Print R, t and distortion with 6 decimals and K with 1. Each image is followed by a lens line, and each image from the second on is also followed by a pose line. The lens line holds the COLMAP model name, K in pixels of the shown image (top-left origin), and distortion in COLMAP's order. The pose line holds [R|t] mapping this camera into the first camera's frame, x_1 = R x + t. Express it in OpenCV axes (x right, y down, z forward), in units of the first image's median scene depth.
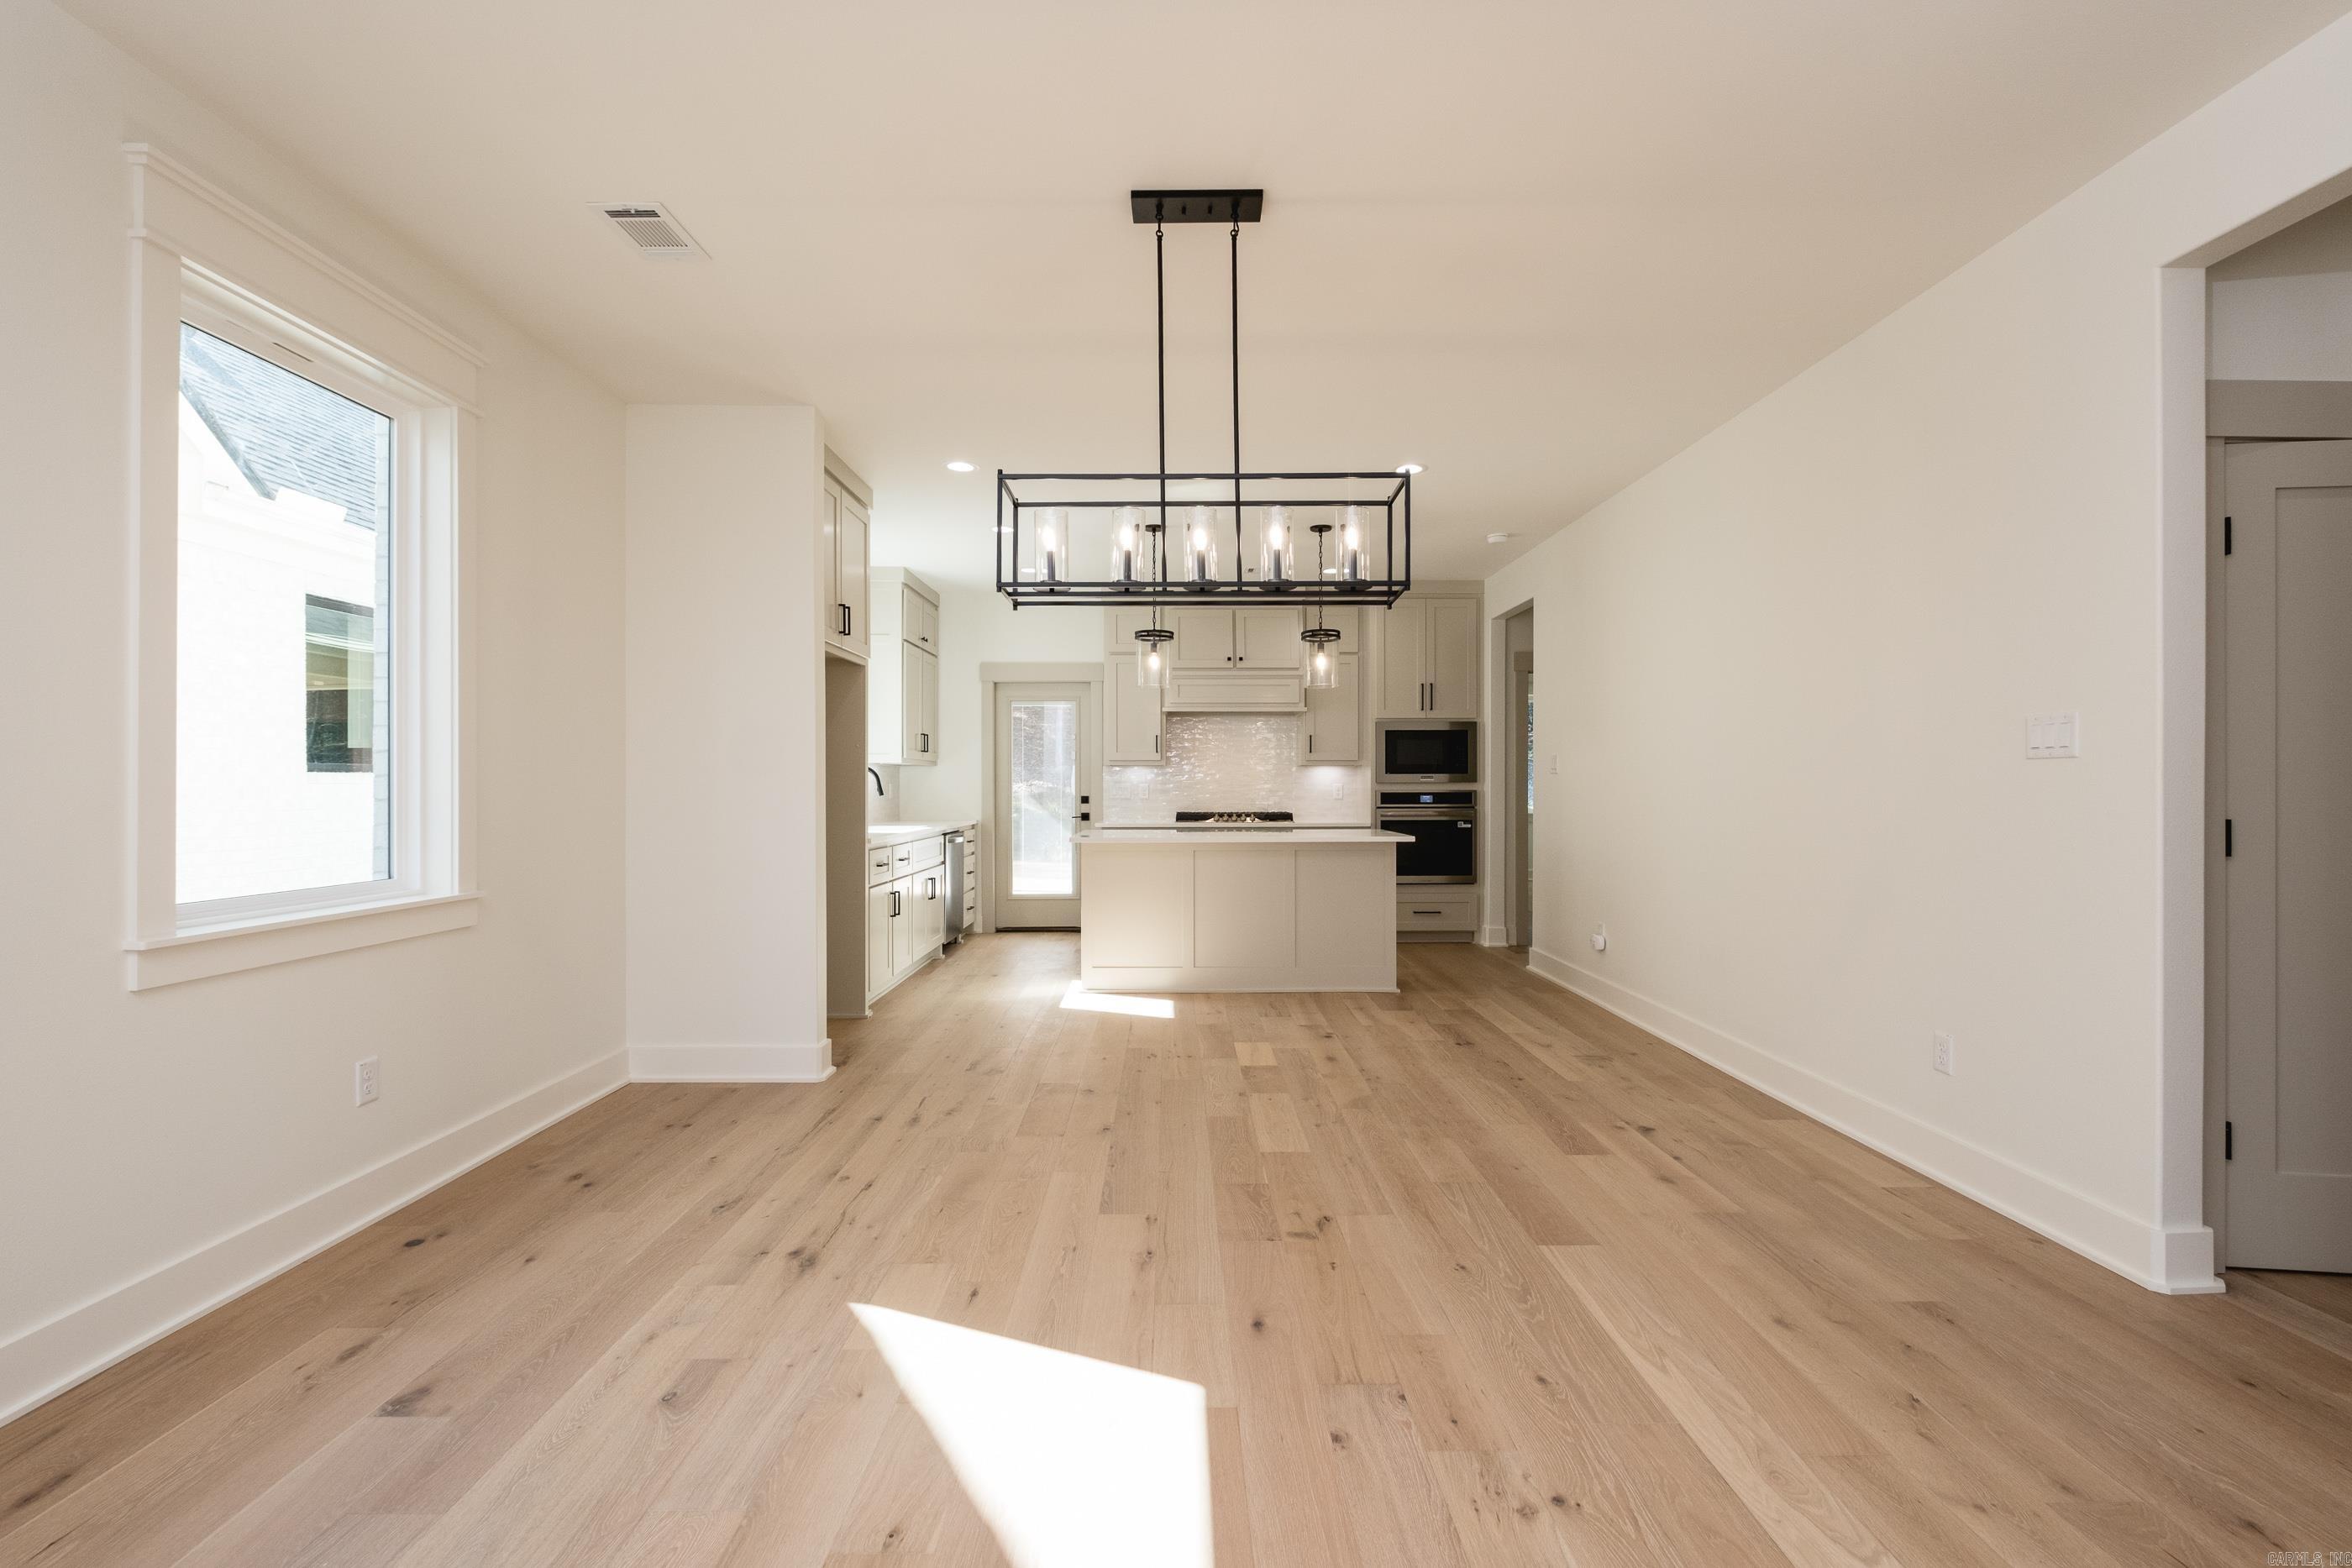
lens RADIAL K [[1026.2, 0, 1179.6], [0, 1026.2, 778.7], [0, 0, 1]] dist [0.004662, -0.002878]
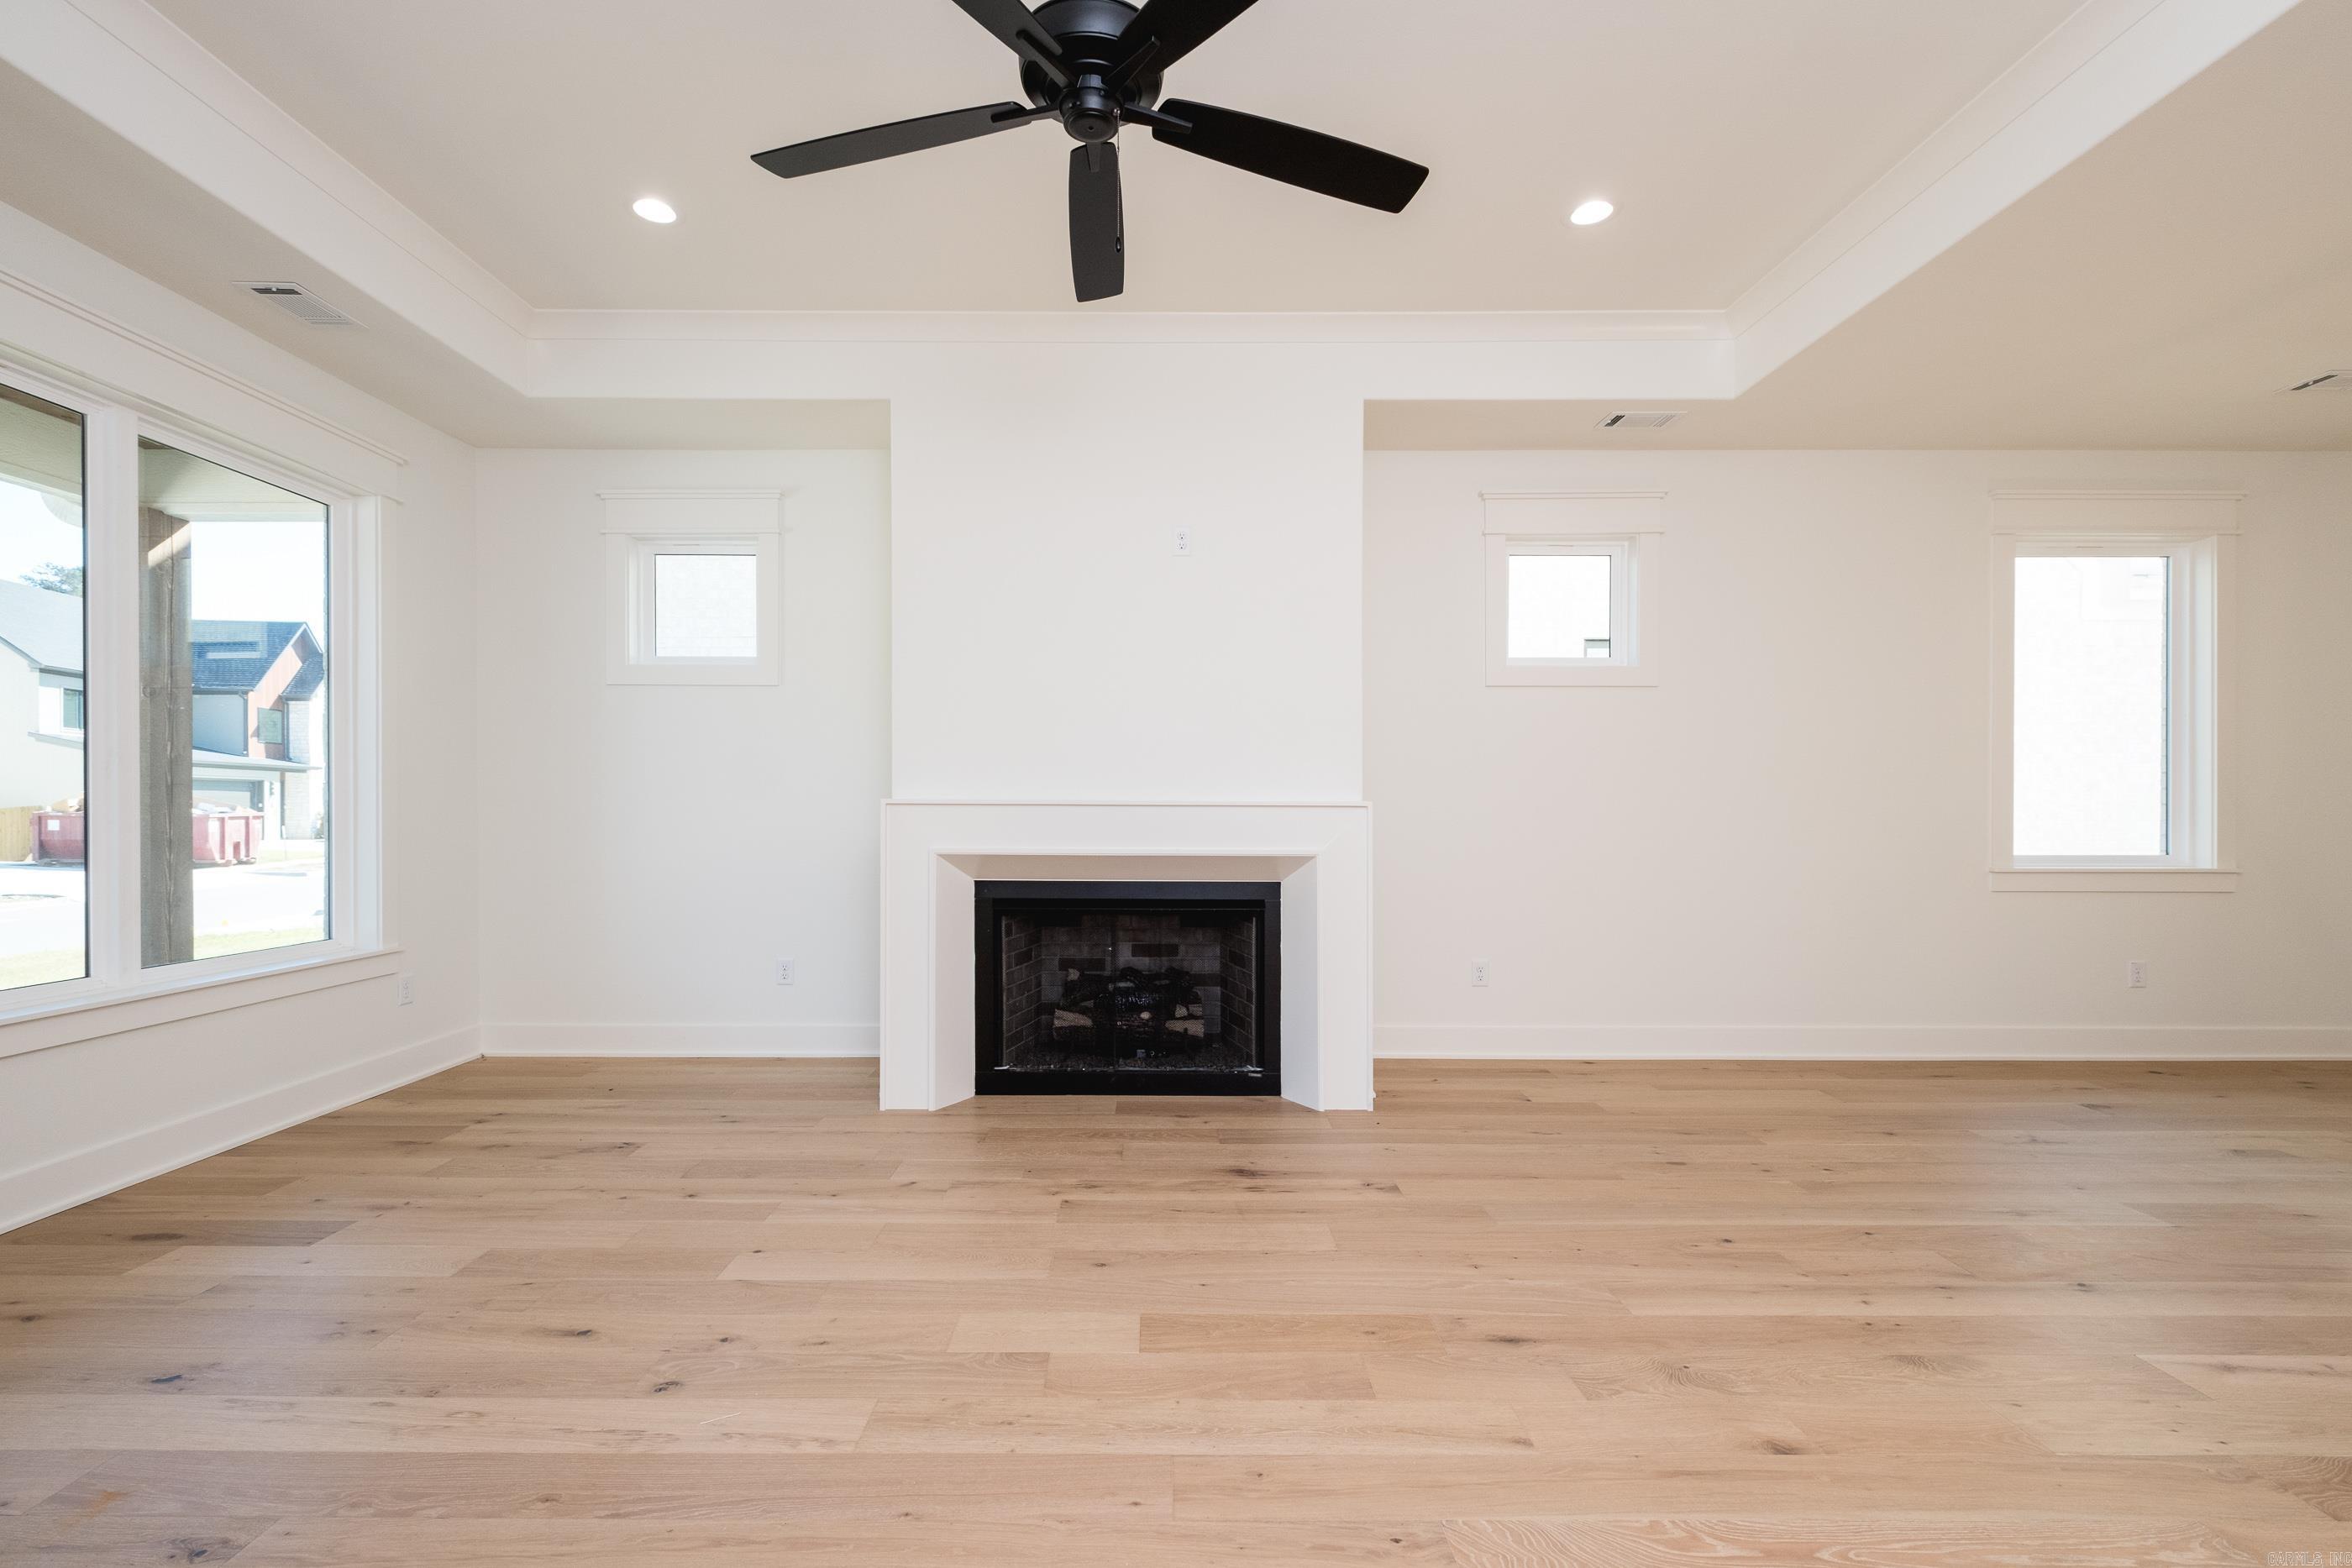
lens RADIAL K [[1026.2, 0, 1100.5], [0, 1026.2, 793.5], [0, 0, 1]] dist [0.004662, -0.002878]
pose [[-0.054276, -0.009724, -0.998479, 0.800197], [0.007088, 0.999924, -0.010123, 0.011591], [0.998501, -0.007626, -0.054203, -0.474194]]
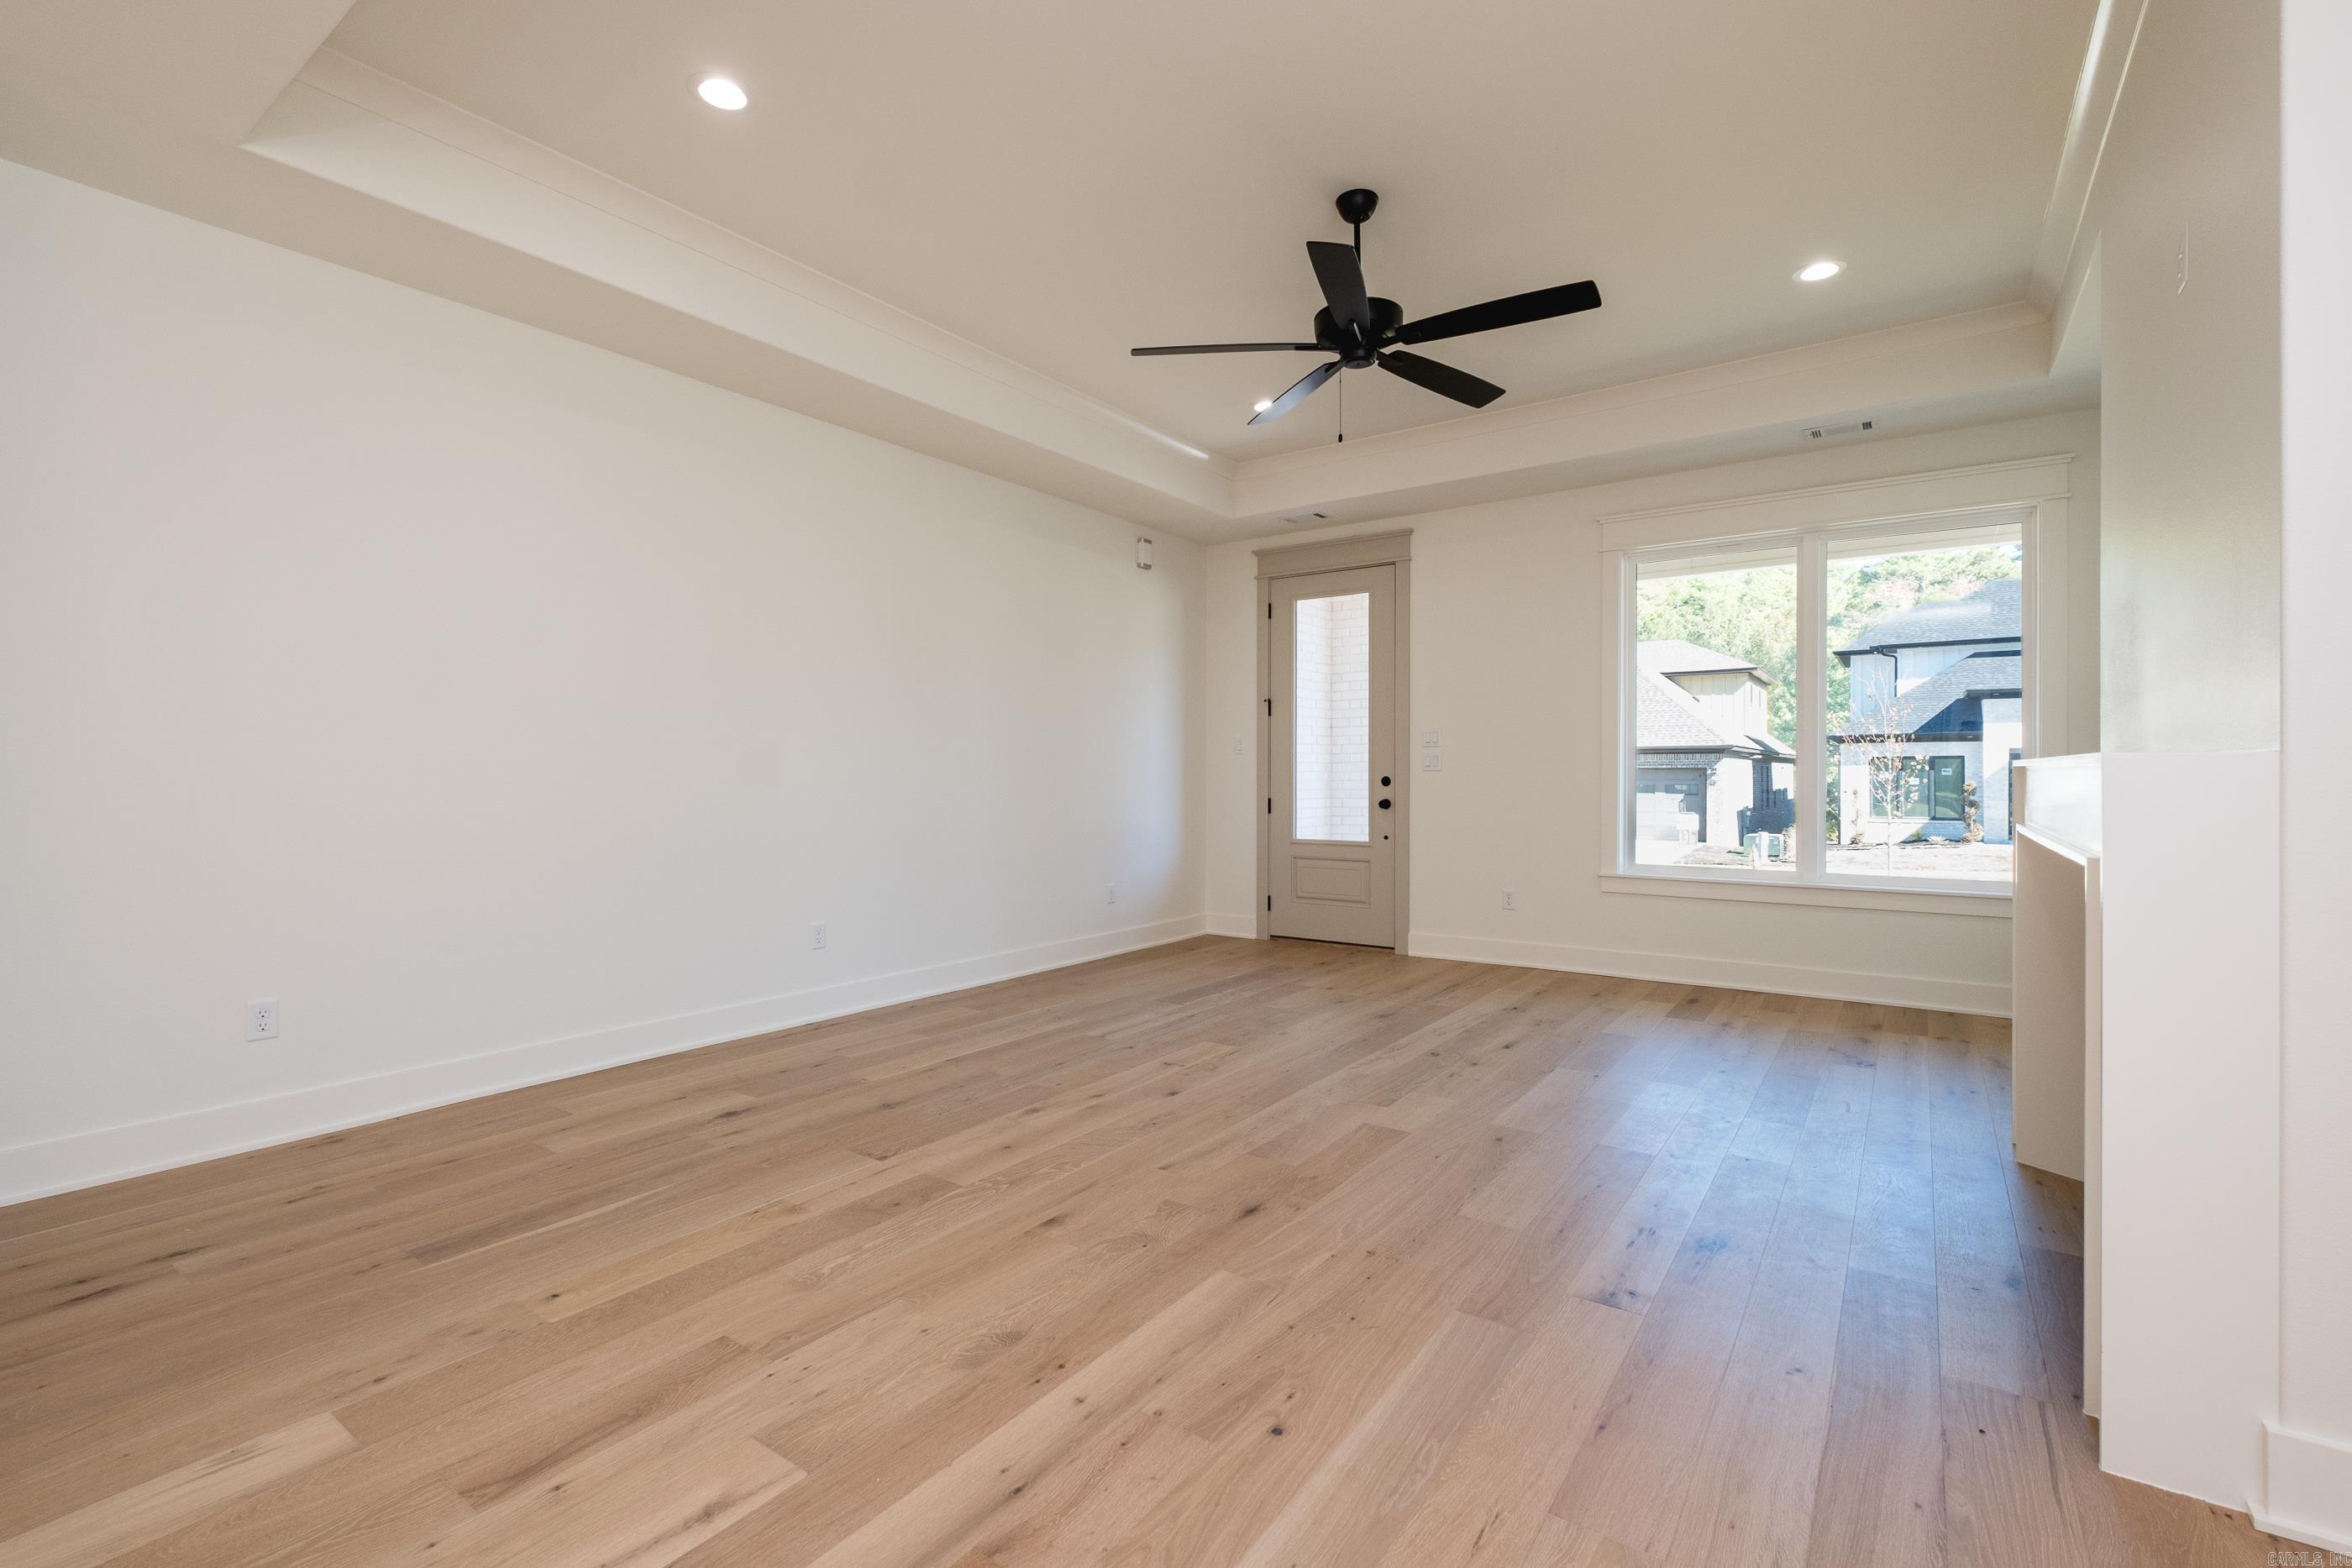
lens RADIAL K [[1026.2, 0, 1199.4], [0, 1026.2, 779.9], [0, 0, 1]] dist [0.004662, -0.002878]
pose [[-0.812547, 0.000253, 0.582896, -0.415736], [-0.002250, 0.999991, -0.003570, 0.033655], [-0.582892, -0.004212, -0.812539, 0.504350]]
